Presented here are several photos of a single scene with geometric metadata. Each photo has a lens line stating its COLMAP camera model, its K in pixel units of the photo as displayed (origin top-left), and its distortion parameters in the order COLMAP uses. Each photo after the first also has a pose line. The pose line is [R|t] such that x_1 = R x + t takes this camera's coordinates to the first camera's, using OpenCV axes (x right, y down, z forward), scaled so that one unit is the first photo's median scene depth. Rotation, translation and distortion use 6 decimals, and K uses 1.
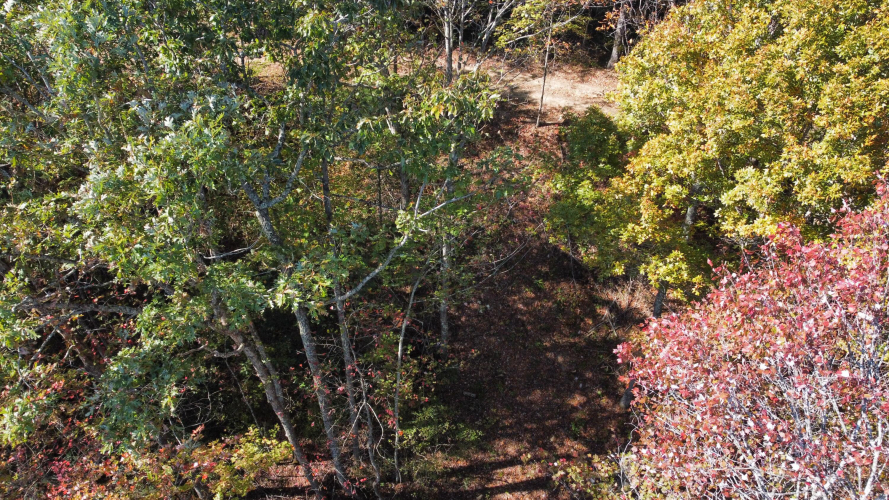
lens RADIAL K [[597.6, 0, 444.5], [0, 597.6, 250.0], [0, 0, 1]] dist [-0.039633, 0.049371]
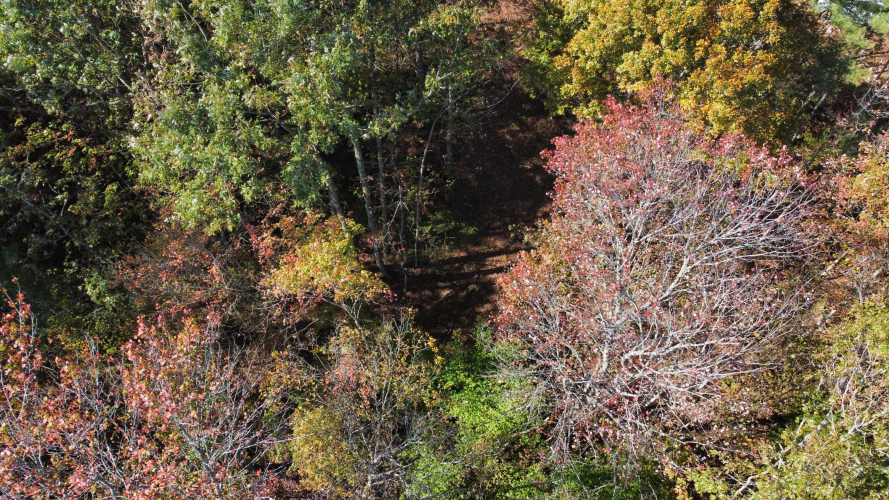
lens RADIAL K [[597.6, 0, 444.5], [0, 597.6, 250.0], [0, 0, 1]] dist [-0.039633, 0.049371]
pose [[0.999883, -0.014278, 0.005527, -0.031424], [0.012255, 0.962765, 0.270061, -0.033499], [-0.009177, -0.269962, 0.962827, -0.490572]]
